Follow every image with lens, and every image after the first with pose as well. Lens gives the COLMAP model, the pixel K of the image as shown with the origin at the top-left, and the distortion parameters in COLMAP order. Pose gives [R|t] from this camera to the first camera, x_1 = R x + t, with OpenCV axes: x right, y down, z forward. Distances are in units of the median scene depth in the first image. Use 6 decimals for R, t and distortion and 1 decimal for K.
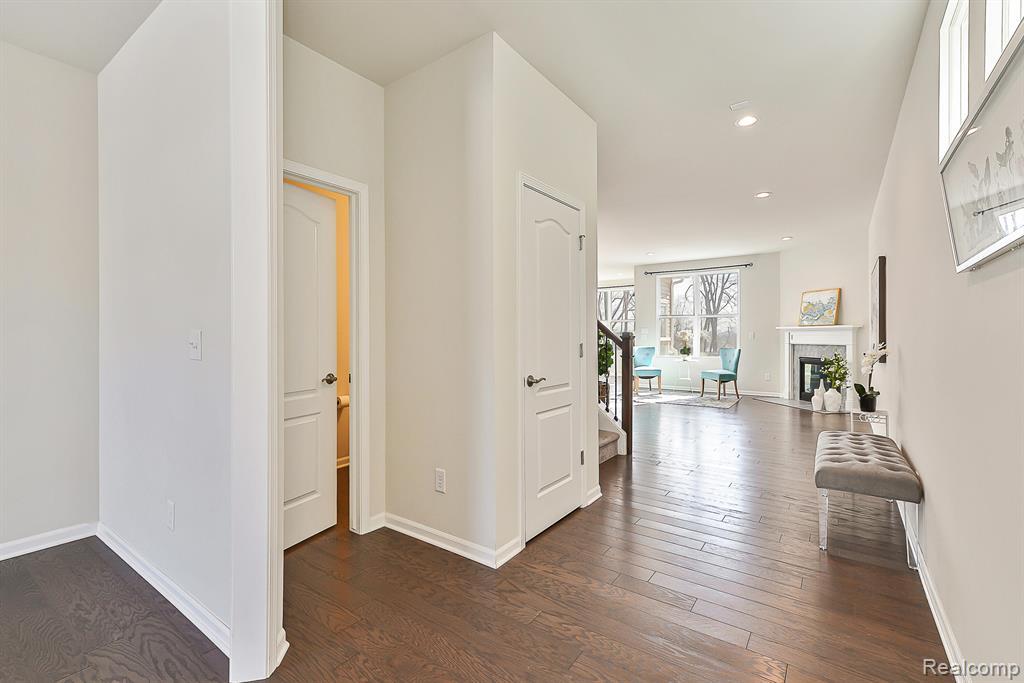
lens RADIAL K [[422.4, 0, 523.3], [0, 422.4, 339.4], [0, 0, 1]] dist [0.022308, -0.002249]
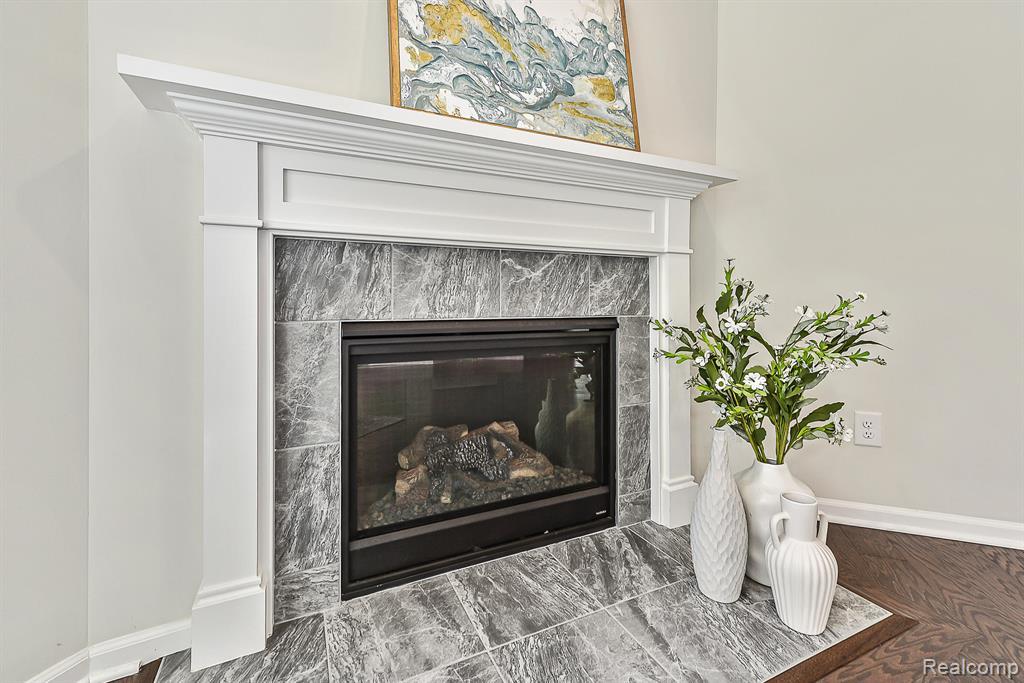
lens RADIAL K [[425.8, 0, 593.1], [0, 425.8, 302.9], [0, 0, 1]] dist [0.001011, 0.000188]
pose [[-0.339063, -0.021750, 0.940512, 0.476973], [-0.006338, 0.999763, 0.020836, 0.030388], [-0.940742, 0.001104, -0.339120, 0.972330]]
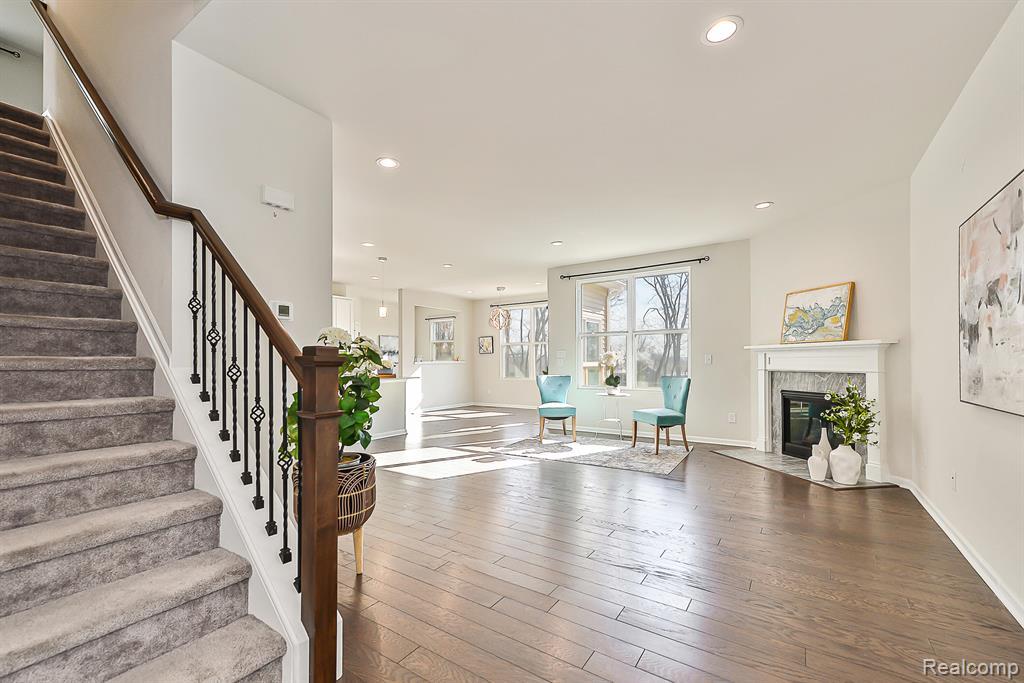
lens RADIAL K [[422.4, 0, 445.9], [0, 422.4, 368.1], [0, 0, 1]] dist [0.022308, -0.002249]
pose [[0.997507, -0.007145, -0.070203, 0.170169], [0.007600, 0.999952, 0.006210, -0.001403], [0.070155, -0.006728, 0.997513, 0.294581]]
